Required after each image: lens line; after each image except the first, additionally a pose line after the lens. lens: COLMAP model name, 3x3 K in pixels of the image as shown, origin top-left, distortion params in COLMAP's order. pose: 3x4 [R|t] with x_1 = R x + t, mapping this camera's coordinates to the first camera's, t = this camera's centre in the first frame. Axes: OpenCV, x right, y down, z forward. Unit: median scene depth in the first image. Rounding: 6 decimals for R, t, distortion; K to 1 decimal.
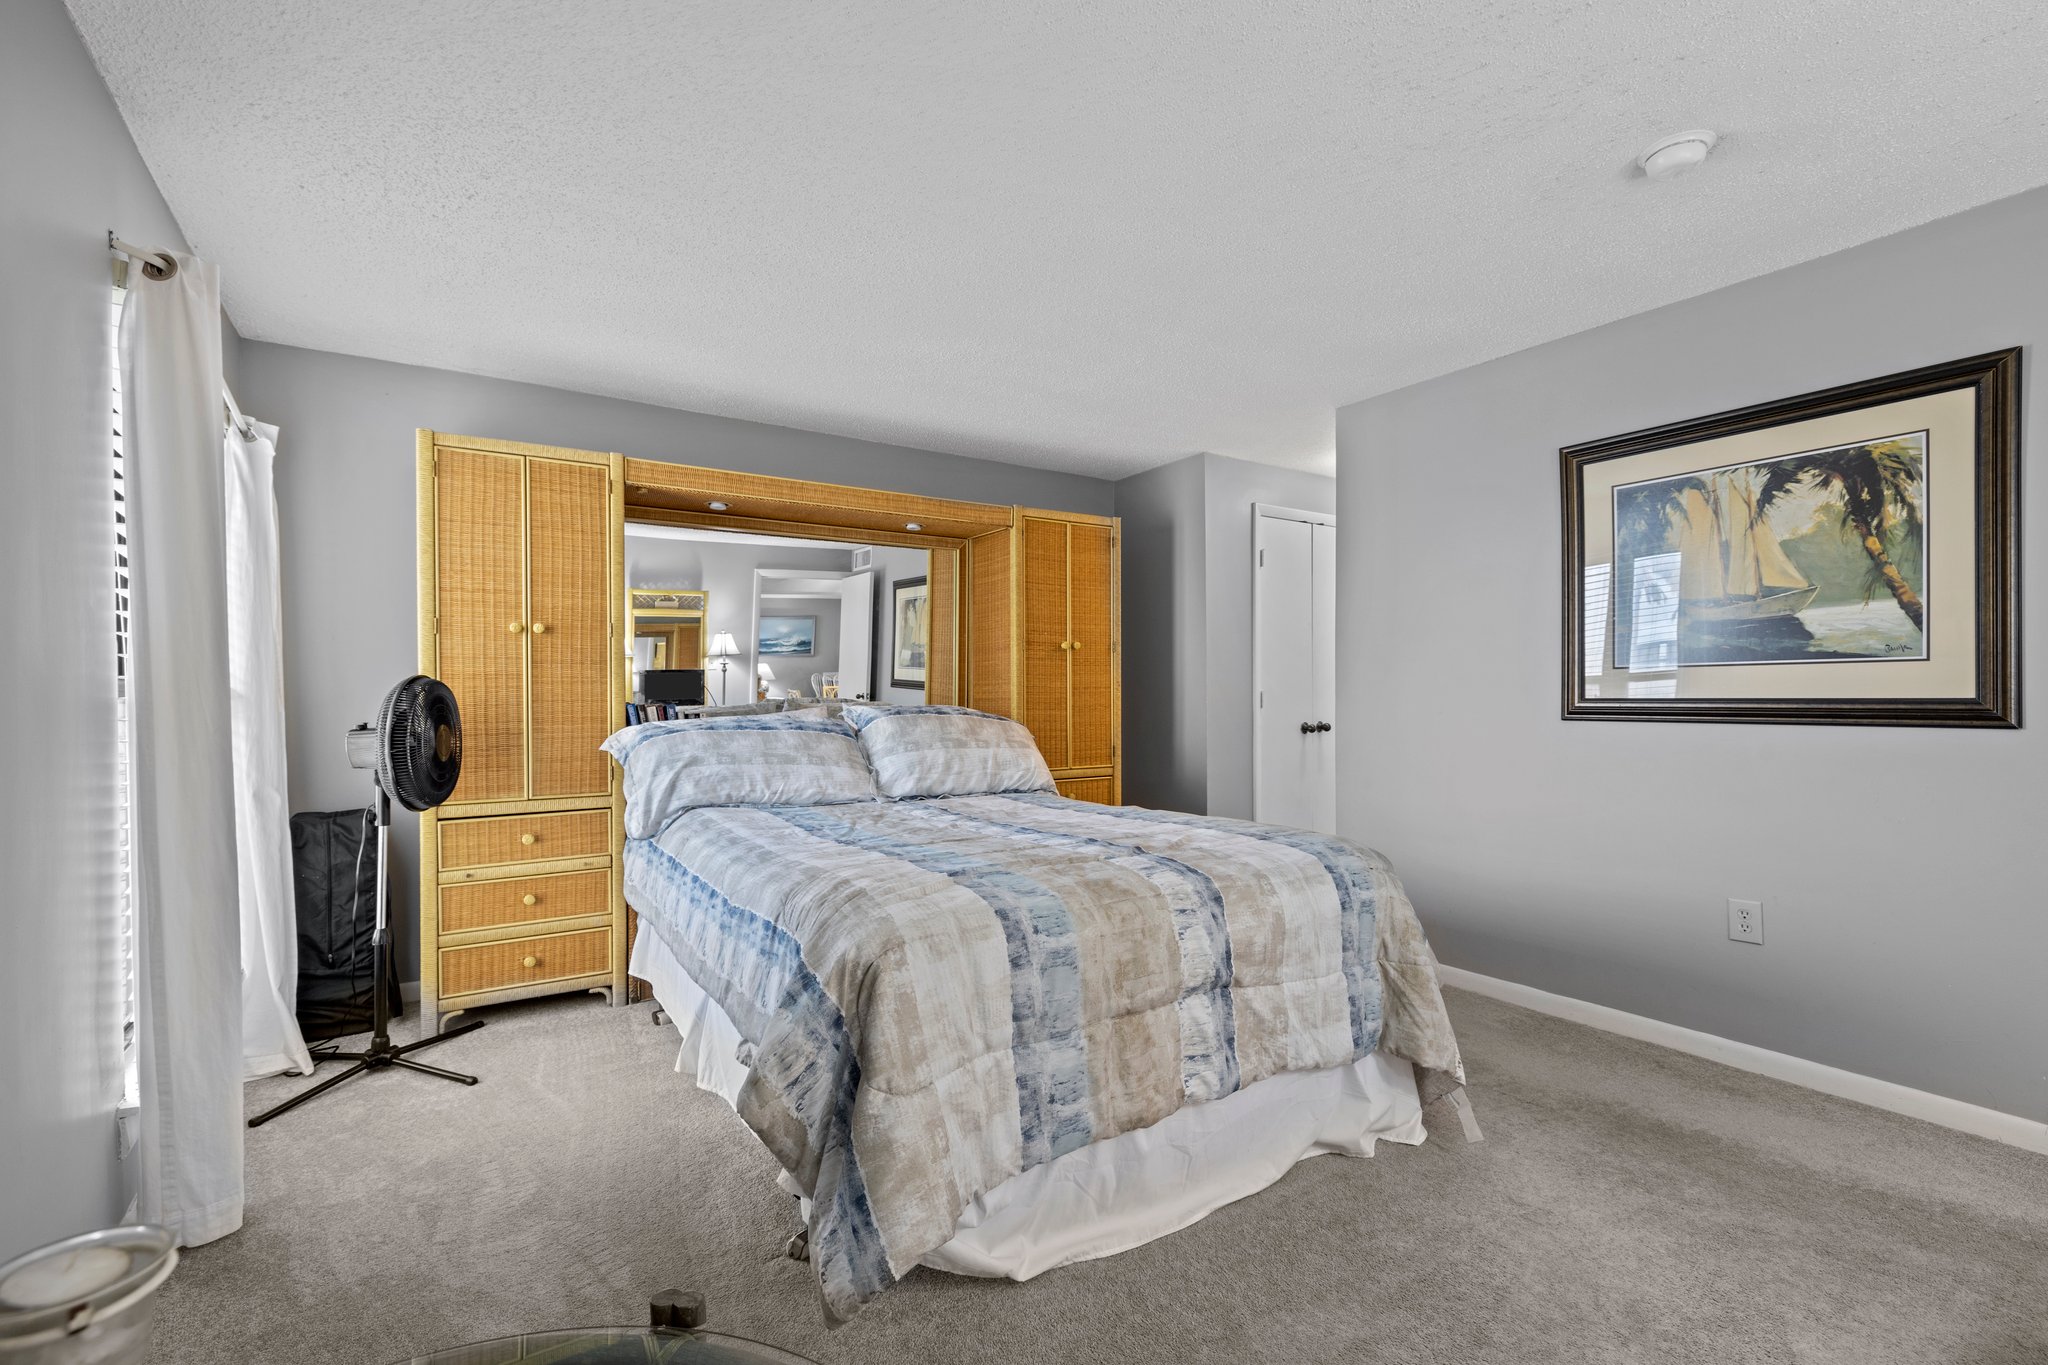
lens RADIAL K [[856.7, 0, 1030.6], [0, 856.7, 697.2], [0, 0, 1]] dist [0.001544, -0.000667]
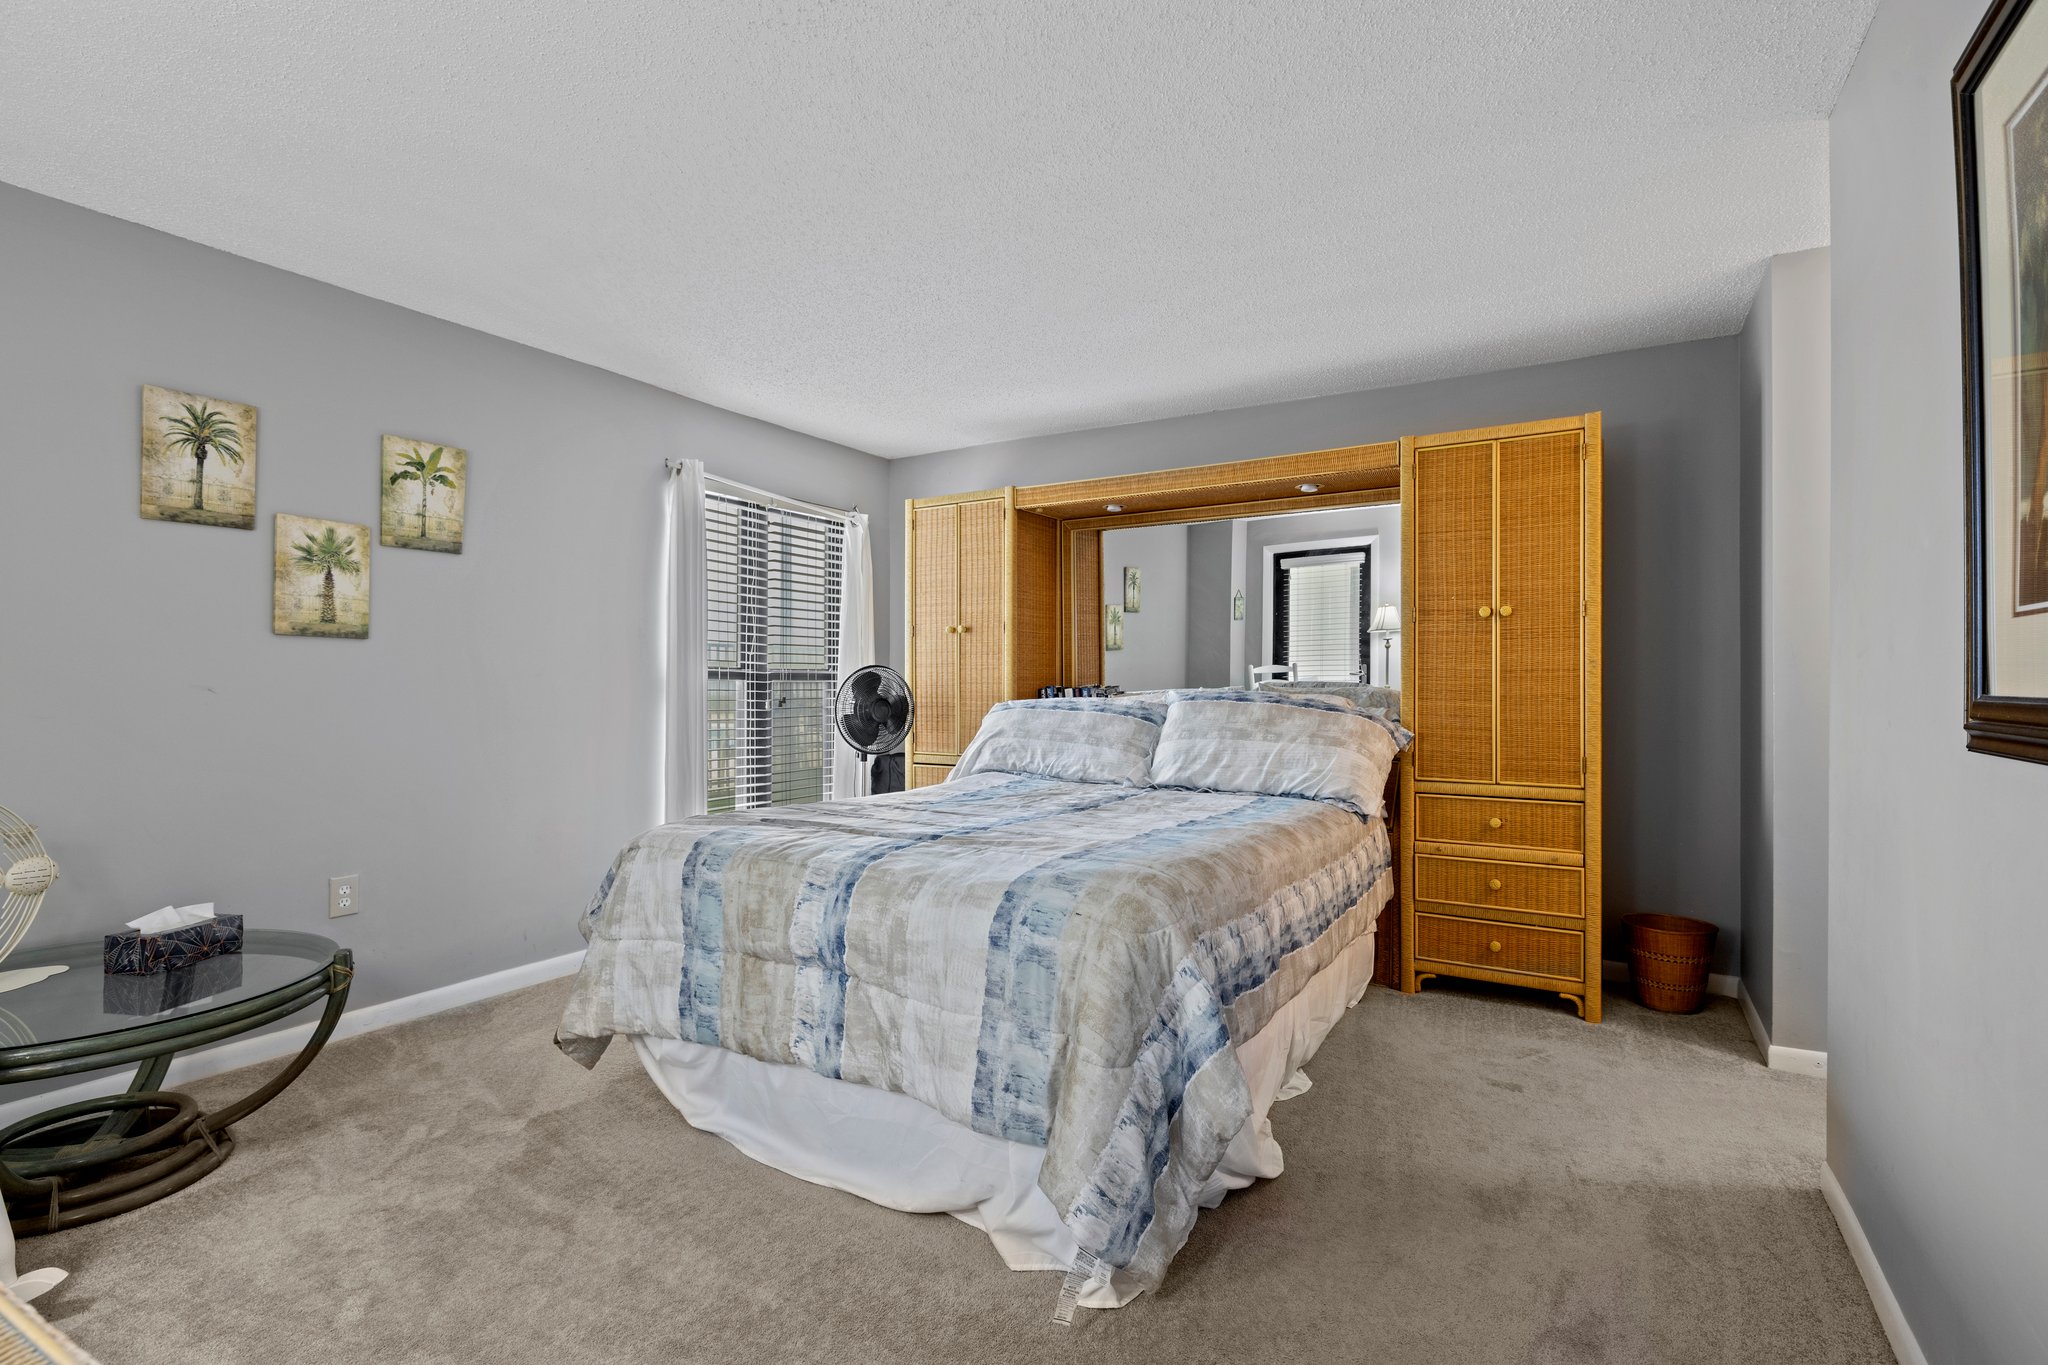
lens RADIAL K [[963.9, 0, 1063.9], [0, 963.9, 664.3], [0, 0, 1]] dist [-0.010618, 0.001791]
pose [[0.460676, -0.008203, -0.887531, 0.862910], [-0.003481, 0.999933, -0.011049, -0.008330], [0.887562, 0.008179, 0.460616, 0.450180]]
